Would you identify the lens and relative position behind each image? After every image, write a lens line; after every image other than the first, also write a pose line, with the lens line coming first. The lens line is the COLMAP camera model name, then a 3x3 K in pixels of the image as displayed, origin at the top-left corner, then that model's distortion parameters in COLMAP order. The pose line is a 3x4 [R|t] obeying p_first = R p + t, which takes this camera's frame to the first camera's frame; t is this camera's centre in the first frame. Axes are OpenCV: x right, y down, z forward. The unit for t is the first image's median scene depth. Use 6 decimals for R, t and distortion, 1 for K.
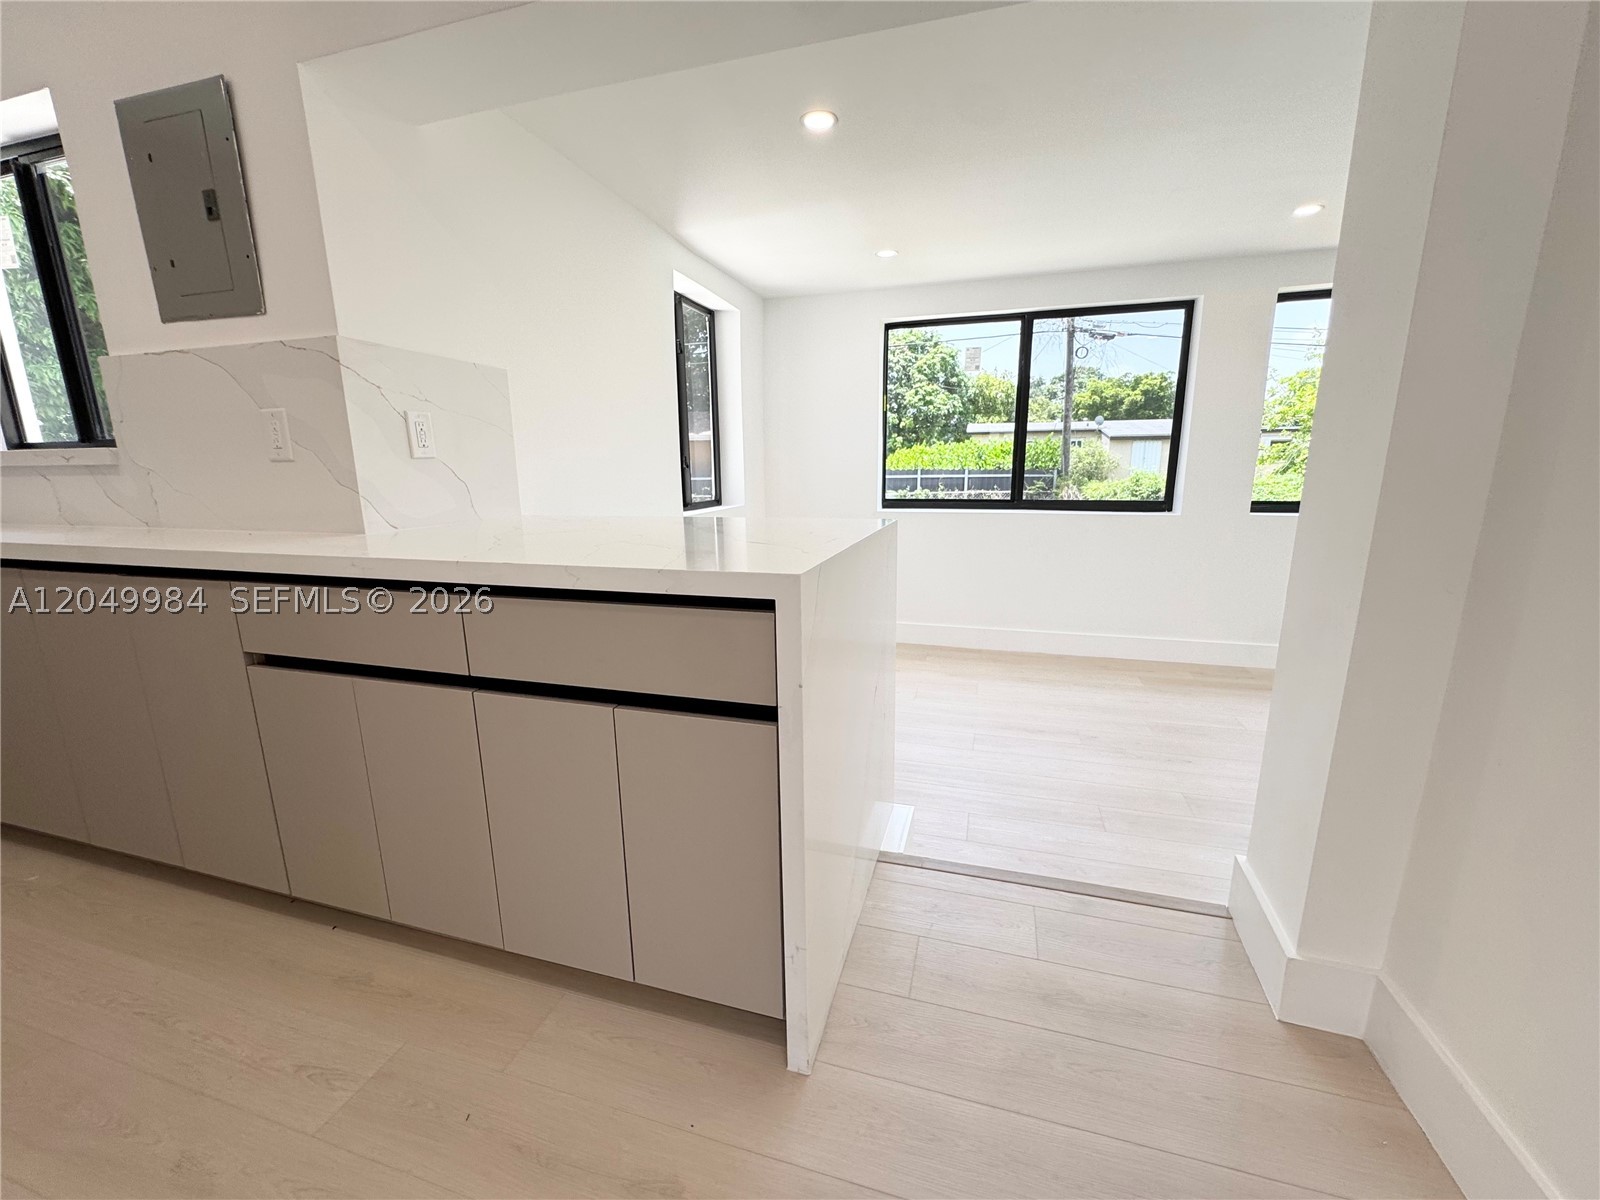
lens RADIAL K [[642.0, 0, 799.8], [0, 642.0, 599.1], [0, 0, 1]] dist [-0.003602, 0.000474]
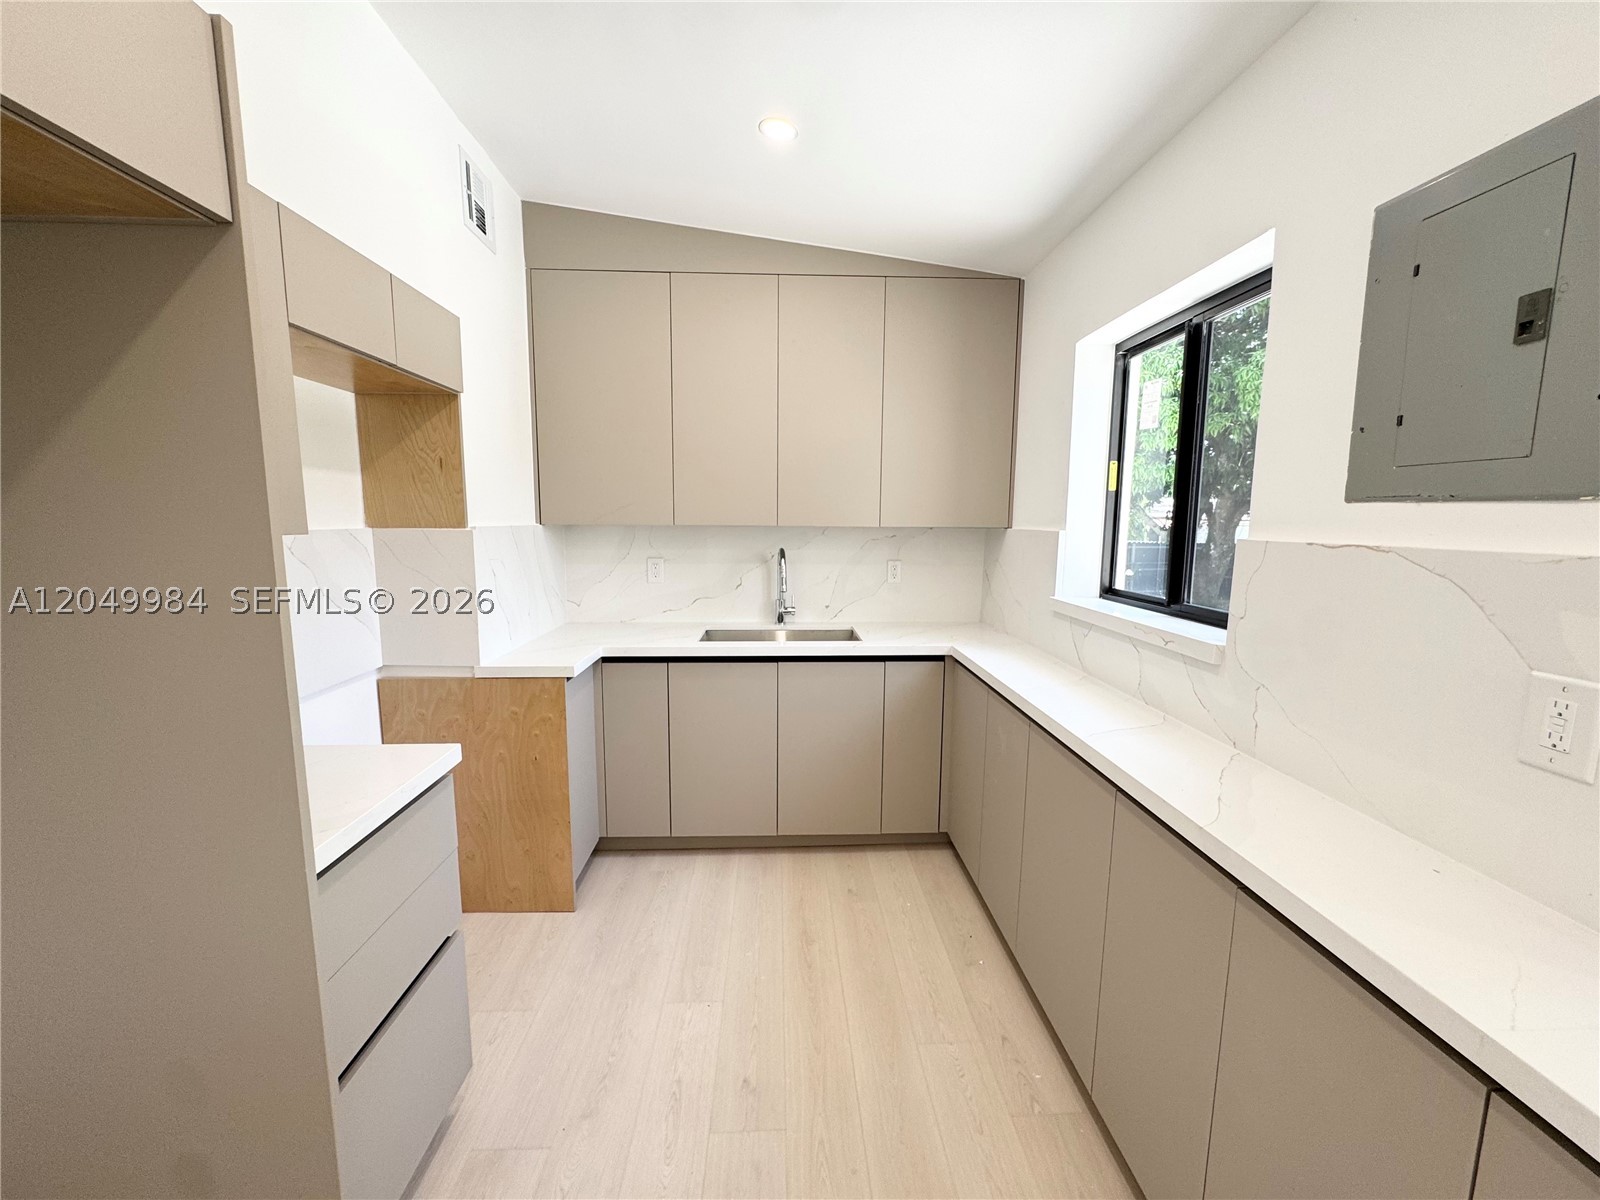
lens RADIAL K [[640.7, 0, 800.0], [0, 640.7, 599.0], [0, 0, 1]] dist [-0.003160, 0.000147]
pose [[0.324199, 0.133339, -0.936545, -0.220540], [-0.208325, 0.975775, 0.066809, -0.106065], [0.922765, 0.173446, 0.344123, 0.094958]]
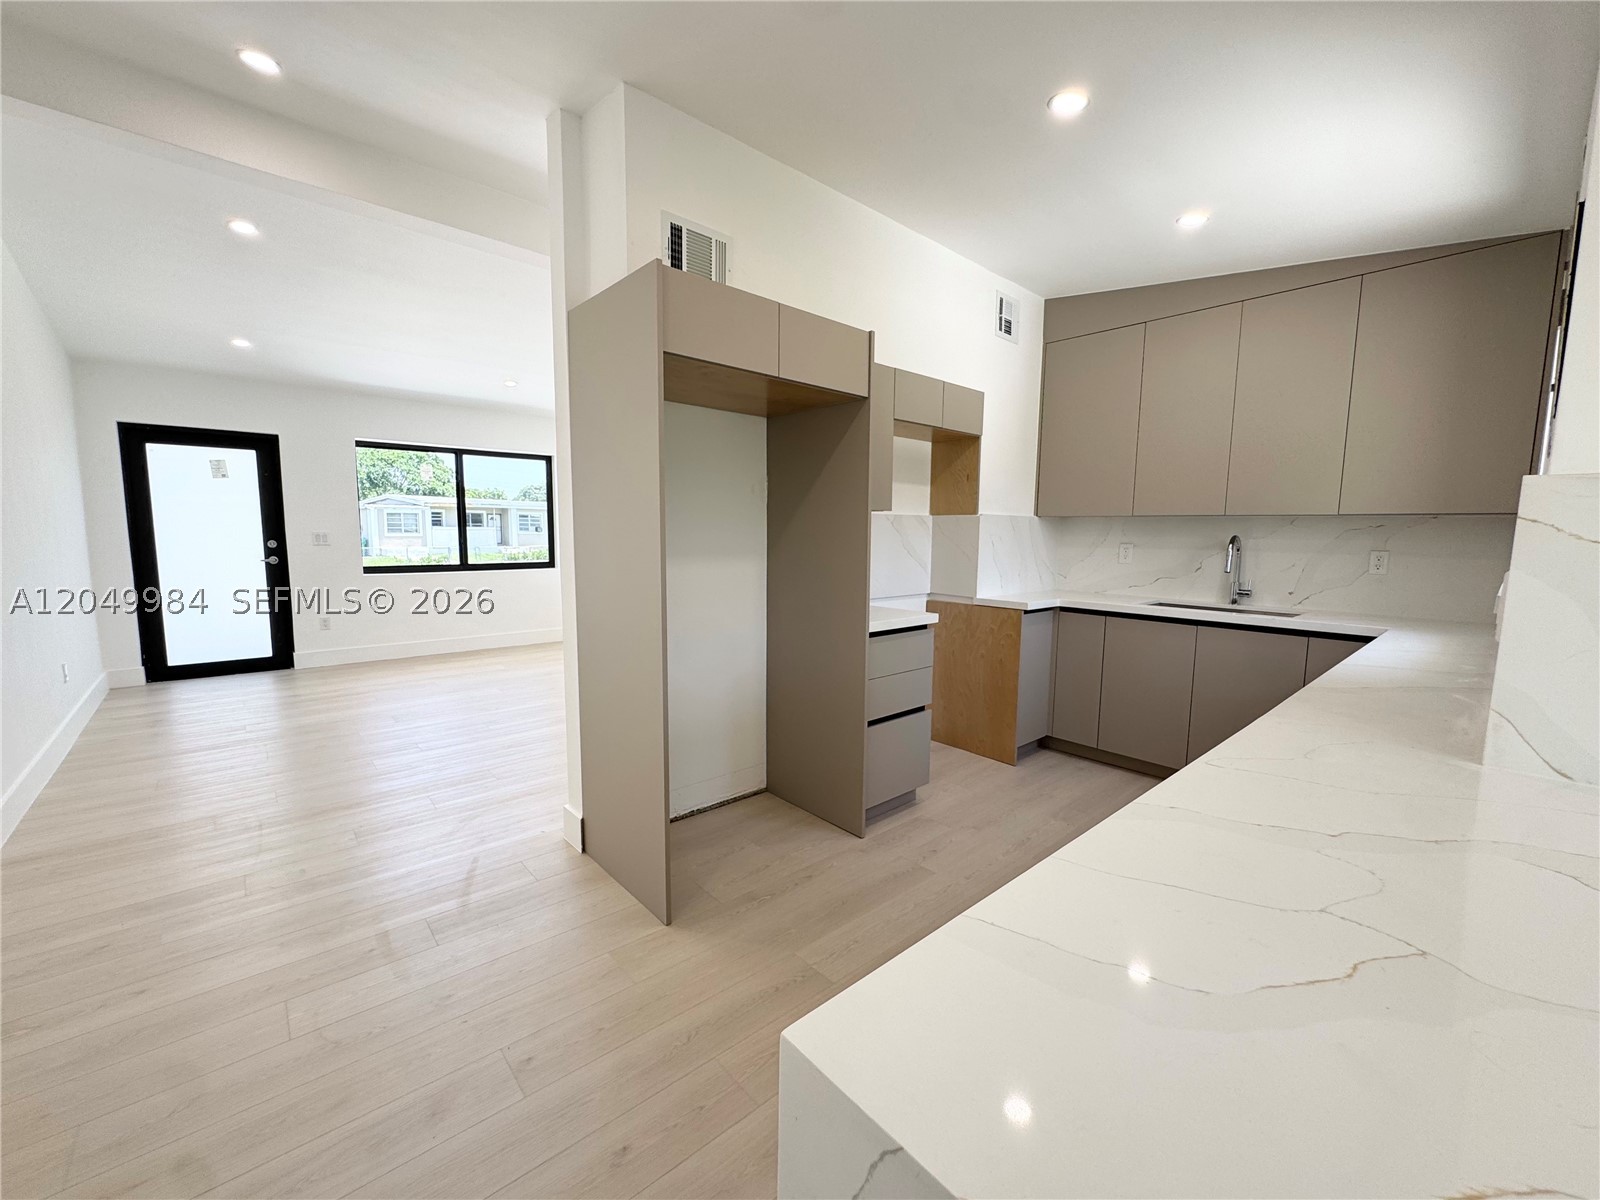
lens RADIAL K [[640.7, 0, 800.0], [0, 640.7, 599.0], [0, 0, 1]] dist [-0.003160, 0.000147]
pose [[-0.525659, 0.097746, -0.845061, 0.090214], [-0.182726, 0.957217, 0.224381, -0.113460], [0.830839, 0.272363, -0.485309, 0.275961]]
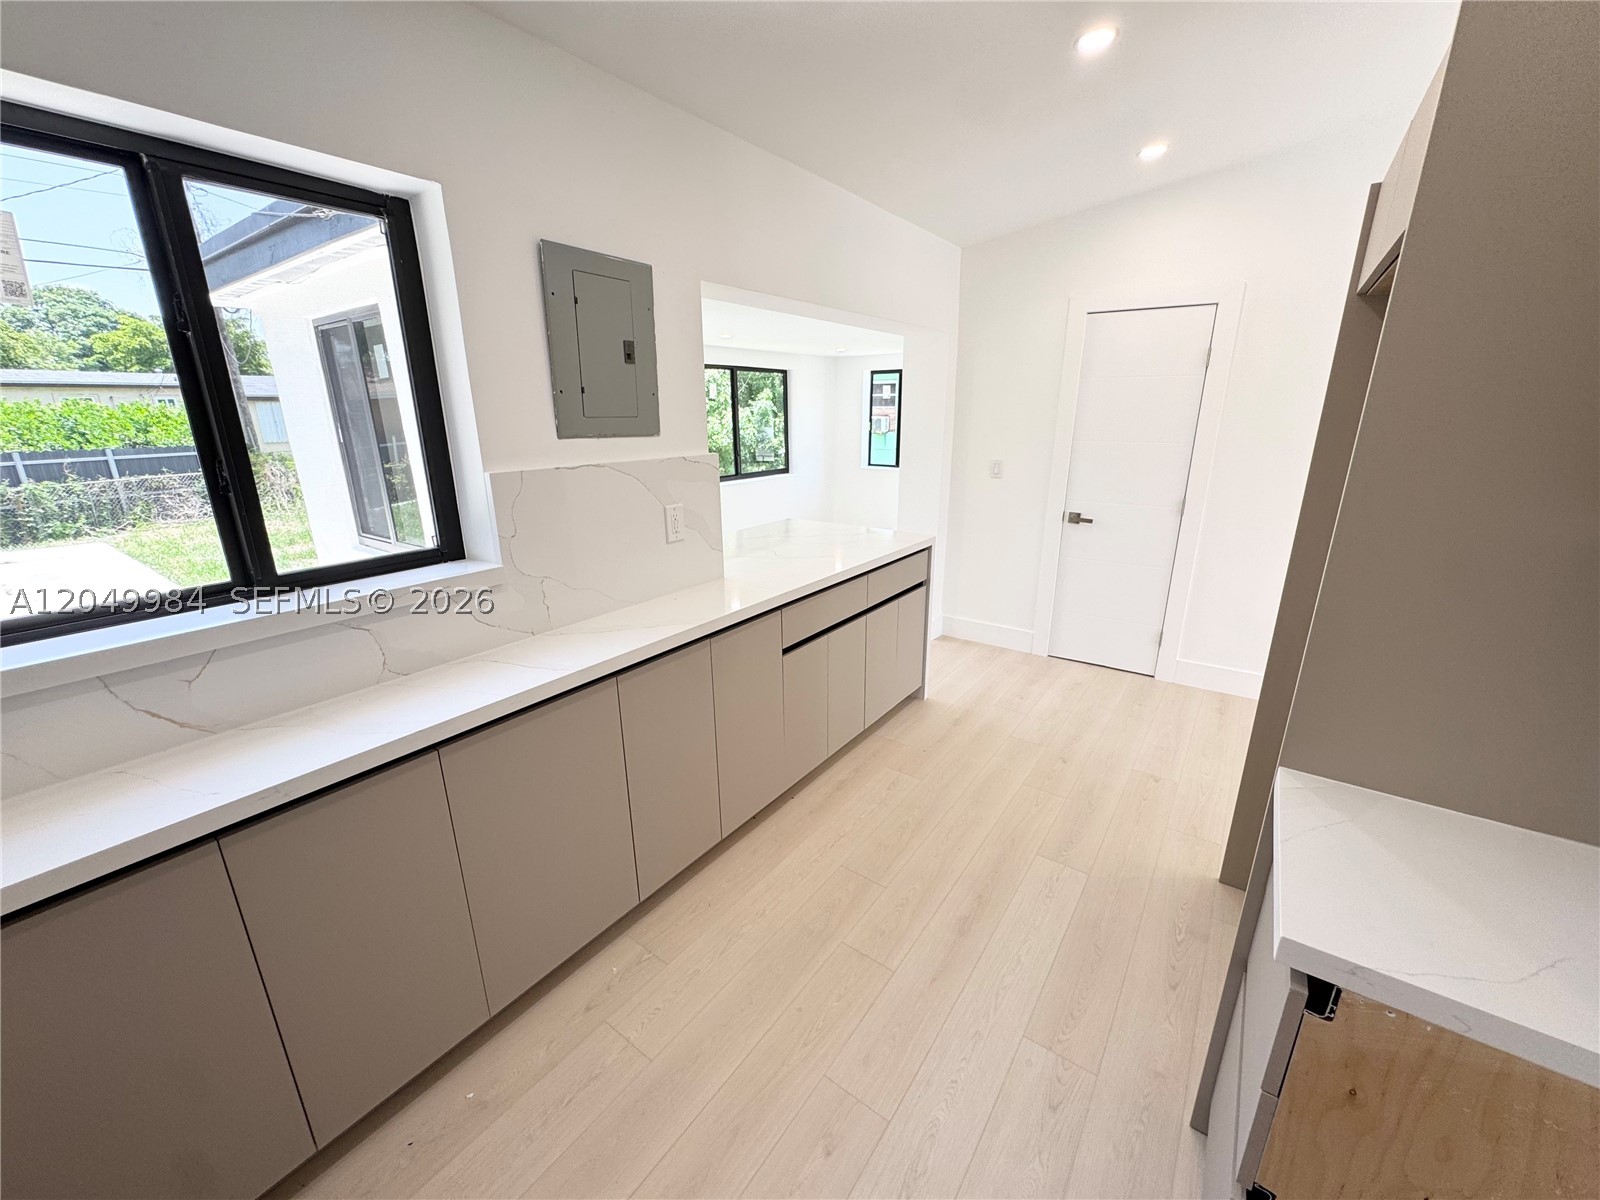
lens RADIAL K [[640.7, 0, 800.0], [0, 640.7, 599.0], [0, 0, 1]] dist [-0.003160, 0.000147]
pose [[0.325843, -0.262066, 0.908376, -0.814111], [0.198900, 0.958312, 0.205126, -0.132867], [-0.924265, 0.113837, 0.364385, 0.110314]]
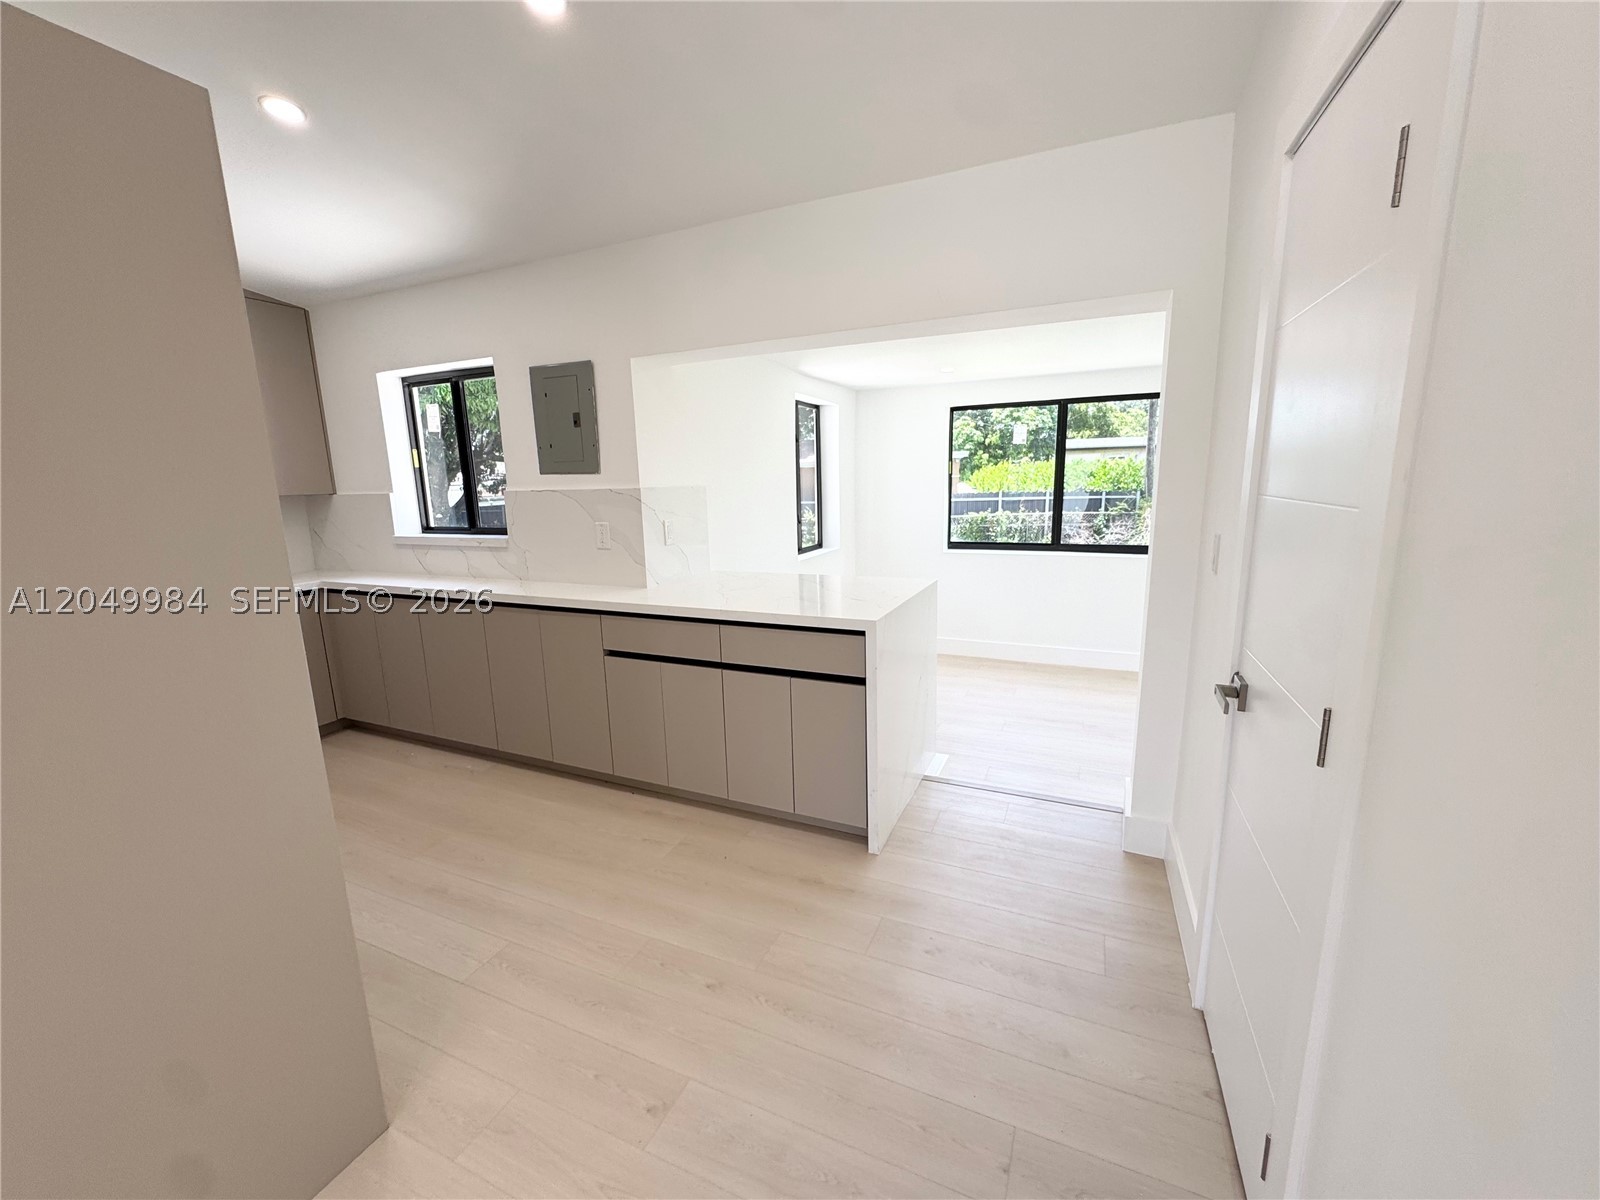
lens RADIAL K [[640.7, 0, 800.0], [0, 640.7, 599.0], [0, 0, 1]] dist [-0.003160, 0.000147]
pose [[0.991254, 0.011786, -0.131441, 0.007083], [-0.014349, 0.999725, -0.018574, -0.016645], [0.131186, 0.020297, 0.991150, -0.325783]]
